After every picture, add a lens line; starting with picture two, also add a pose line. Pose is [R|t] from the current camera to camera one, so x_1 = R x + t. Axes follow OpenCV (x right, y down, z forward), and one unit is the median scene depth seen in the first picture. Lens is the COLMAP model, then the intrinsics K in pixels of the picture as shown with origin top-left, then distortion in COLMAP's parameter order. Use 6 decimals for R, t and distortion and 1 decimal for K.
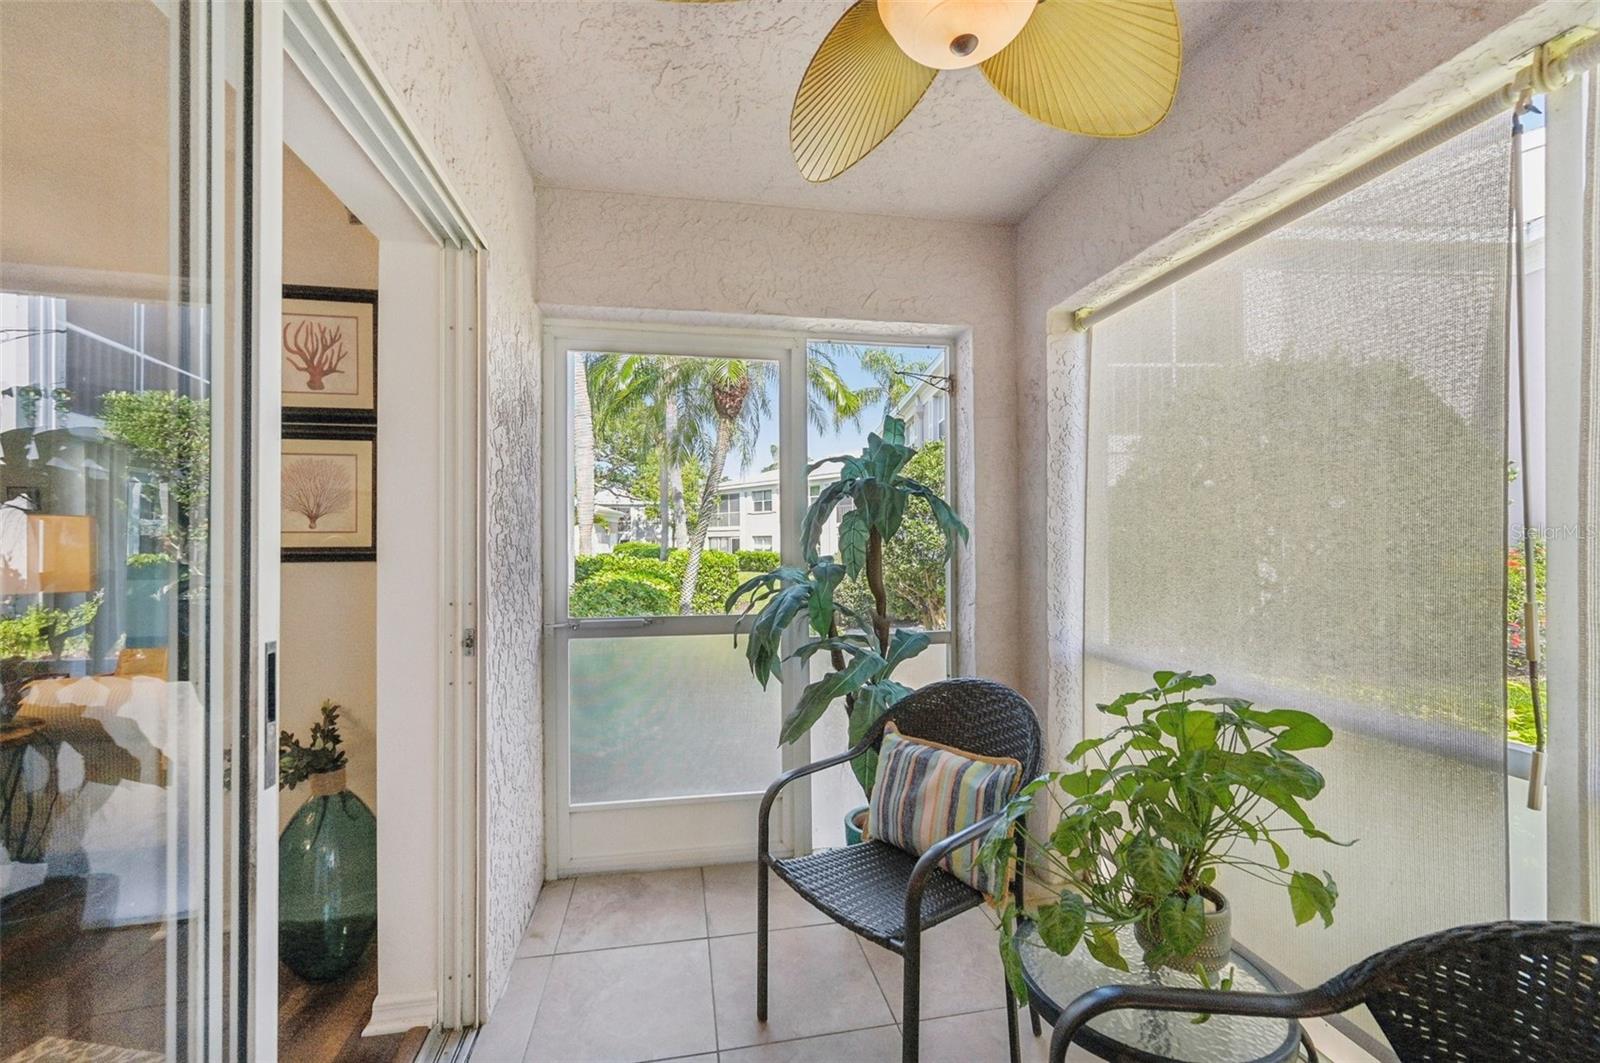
lens RADIAL K [[645.6, 0, 801.7], [0, 645.6, 541.6], [0, 0, 1]] dist [-0.000341, 0.000009]
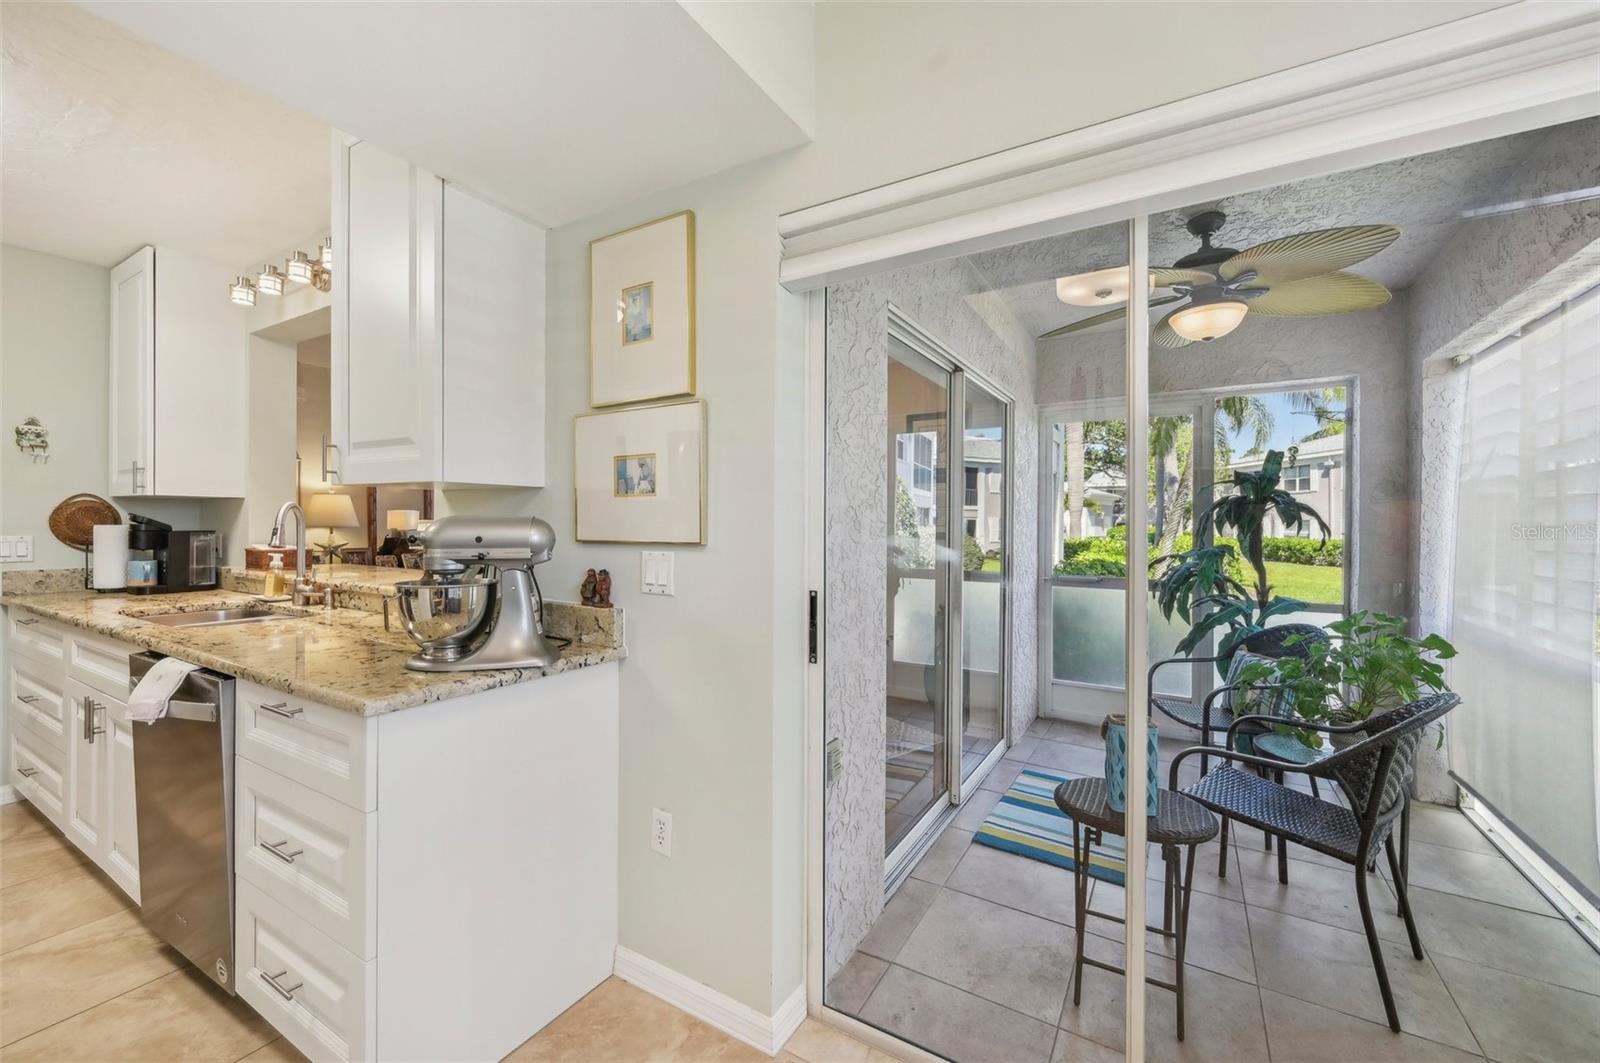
lens RADIAL K [[643.1, 0, 800.1], [0, 643.1, 522.5], [0, 0, 1]] dist [0.000276, 0.000038]
pose [[0.740969, 0.005762, -0.671514, 0.298946], [-0.006080, 0.999980, 0.001871, -0.024343], [0.671511, 0.002697, 0.740990, -0.742898]]
